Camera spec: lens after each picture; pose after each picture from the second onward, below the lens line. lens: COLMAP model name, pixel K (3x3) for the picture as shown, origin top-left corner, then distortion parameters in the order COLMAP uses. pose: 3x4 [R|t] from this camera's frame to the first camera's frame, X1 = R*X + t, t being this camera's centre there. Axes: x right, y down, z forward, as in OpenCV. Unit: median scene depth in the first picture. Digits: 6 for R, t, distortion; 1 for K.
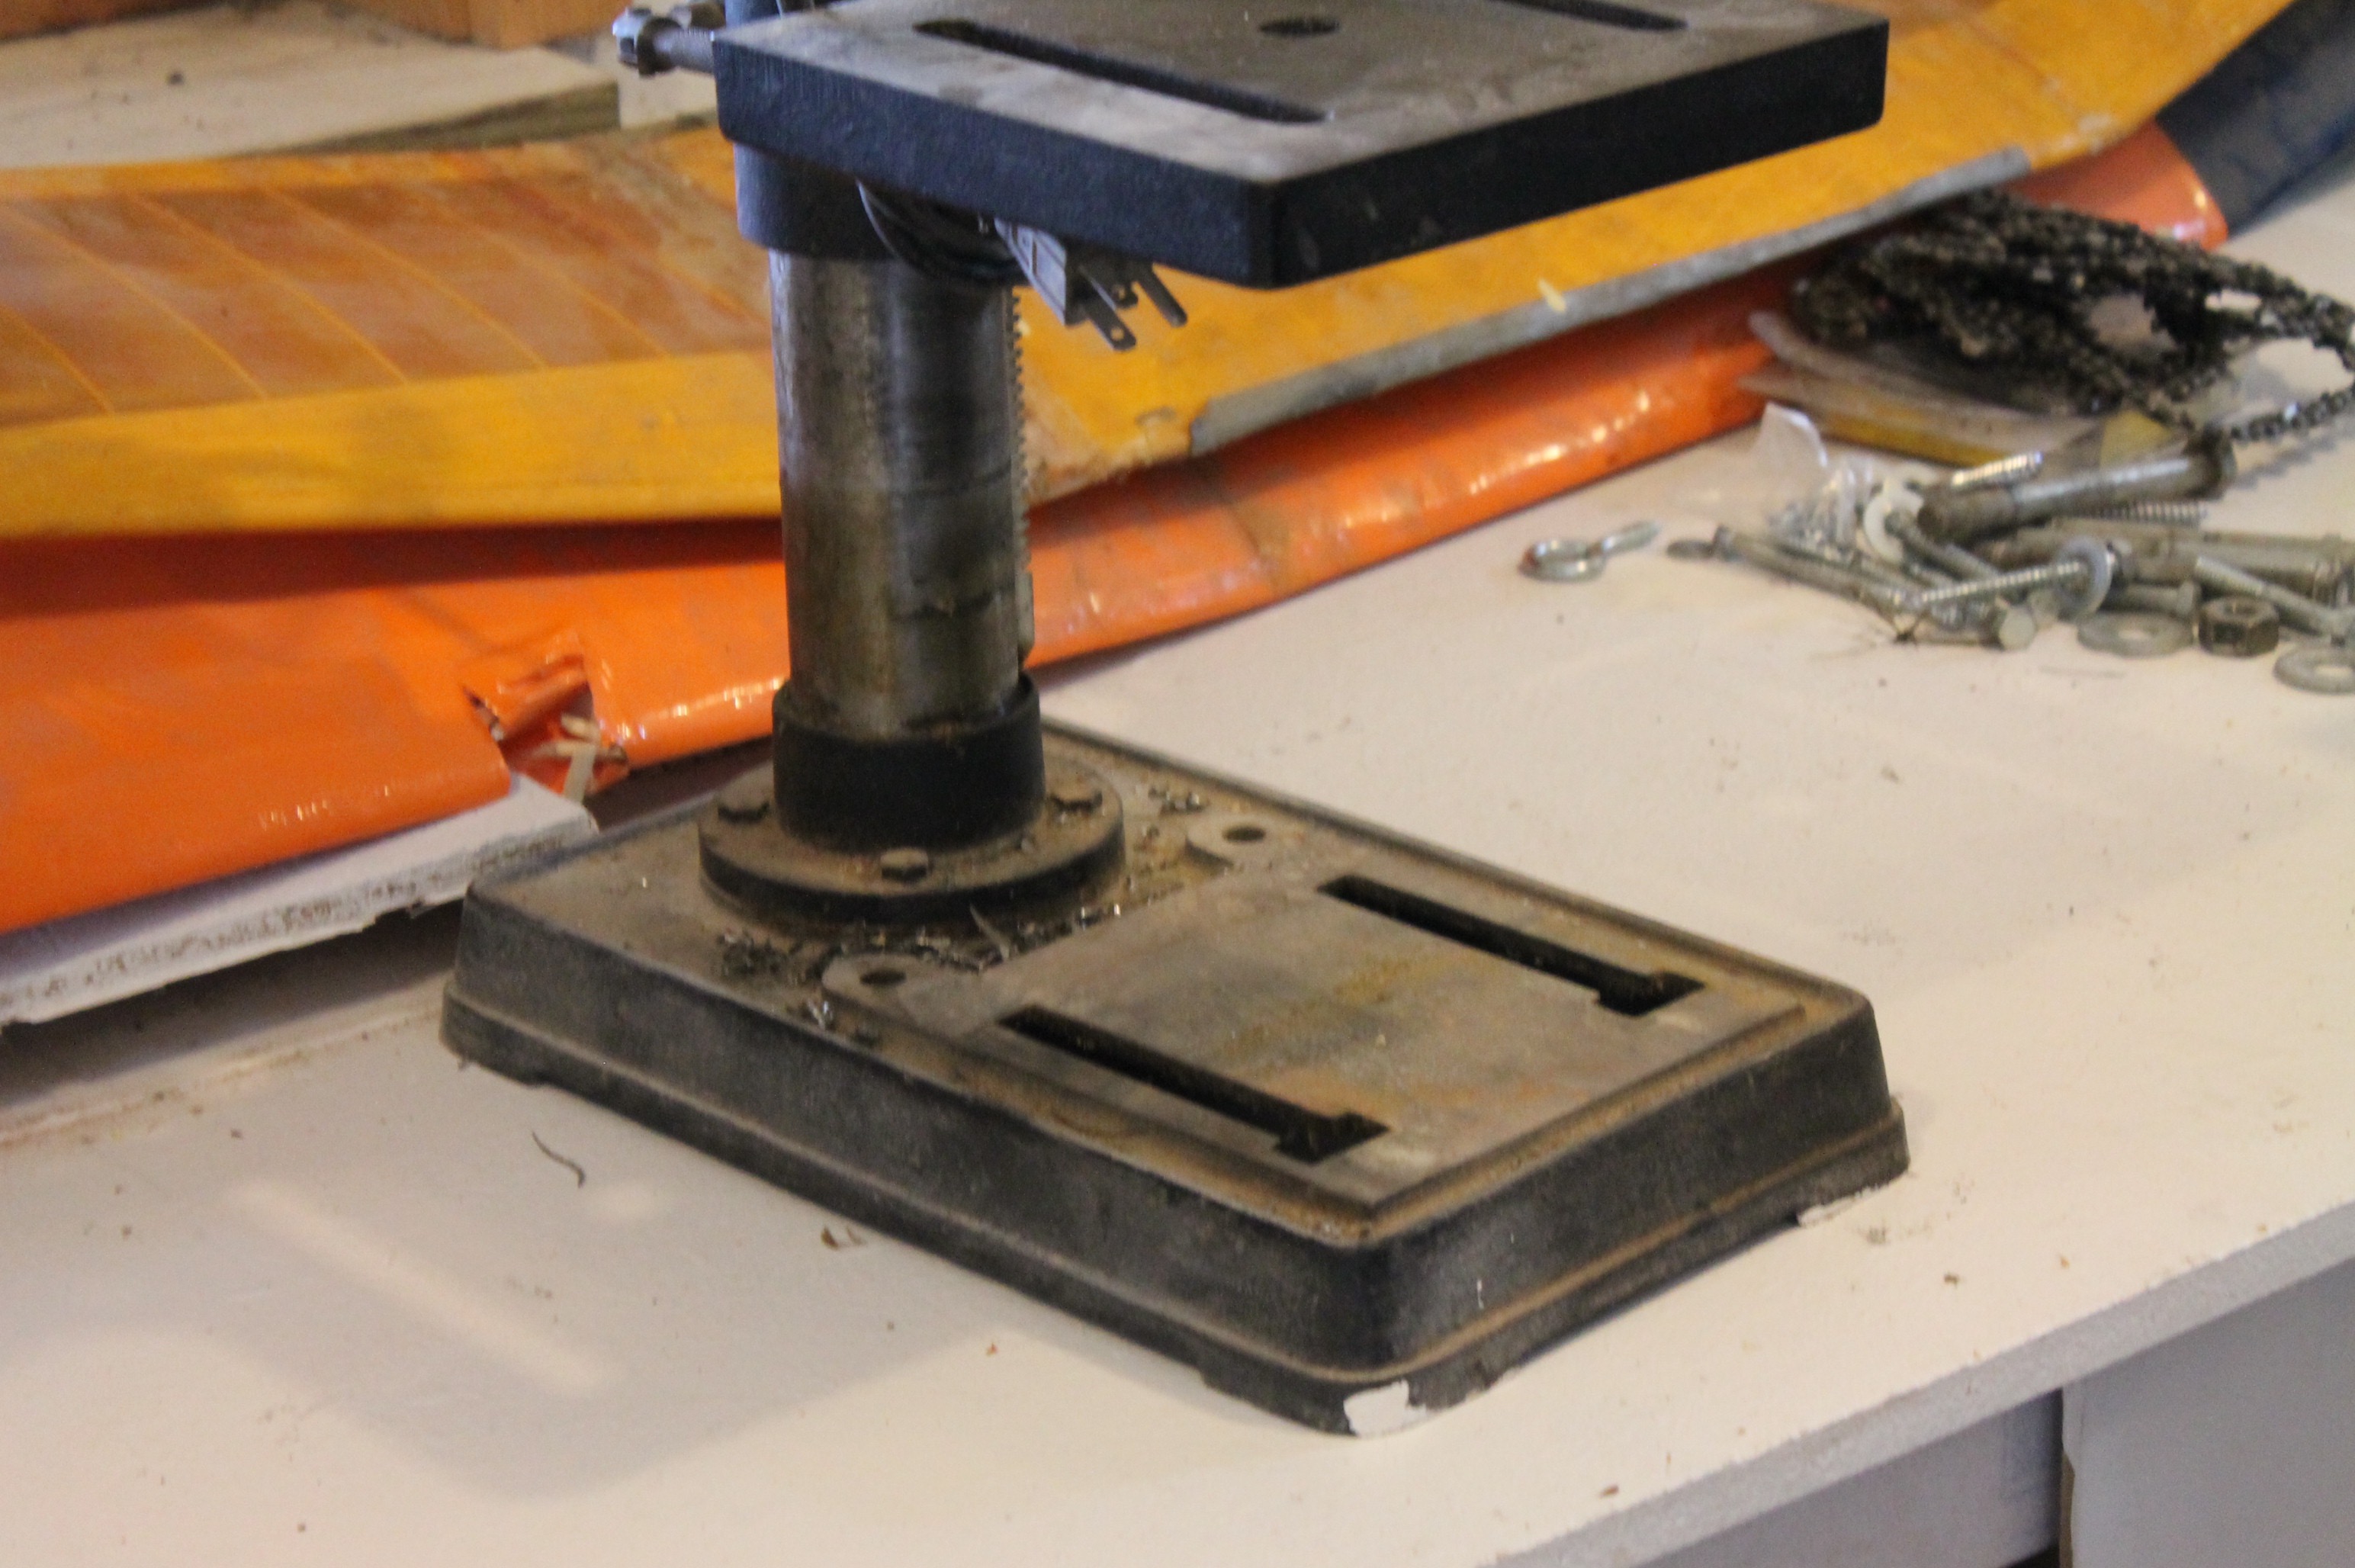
lens RADIAL K [[5630.0, 0, 1177.5], [0, 5630.0, 784.0], [0, 0, 1]] dist [0.056496, 0.086782]
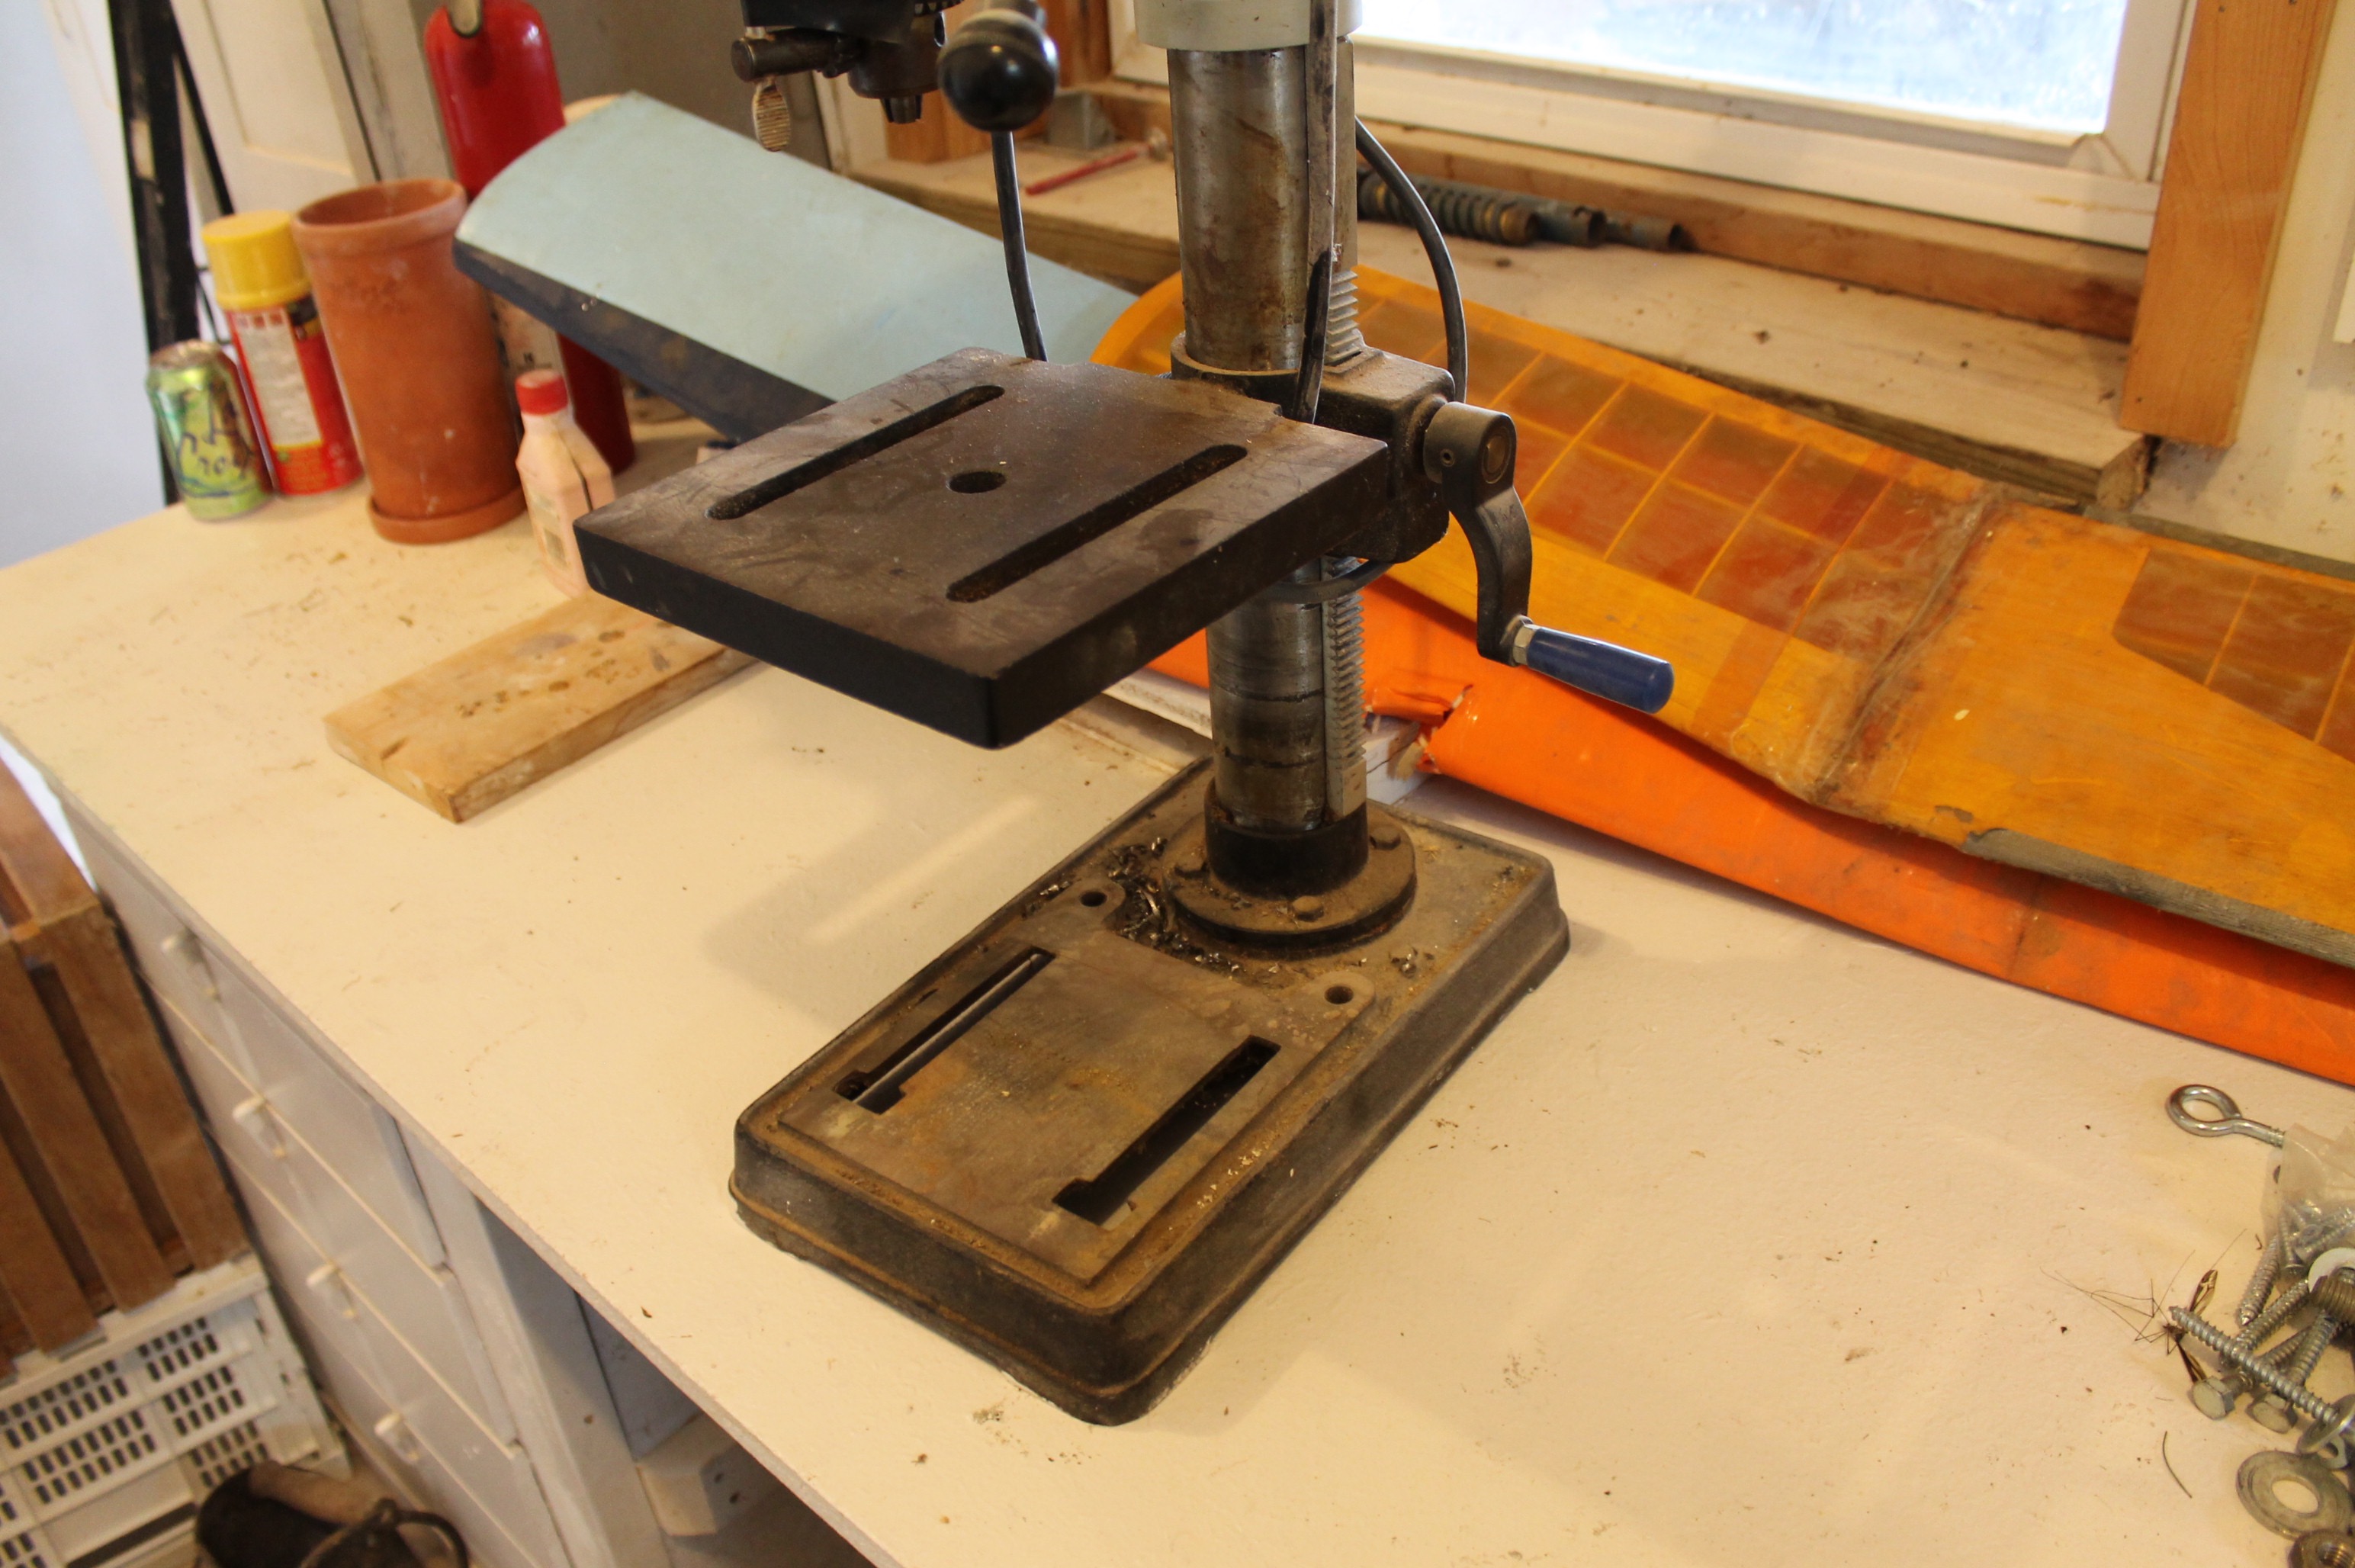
lens RADIAL K [[1948.6, 0, 1177.5], [0, 1948.6, 784.0], [0, 0, 1]] dist [-0.168292, 0.141666]
pose [[0.155046, 0.538924, -0.827962, 0.426652], [-0.305688, 0.823137, 0.478540, -0.287776], [0.939423, 0.178902, 0.292367, 0.822190]]
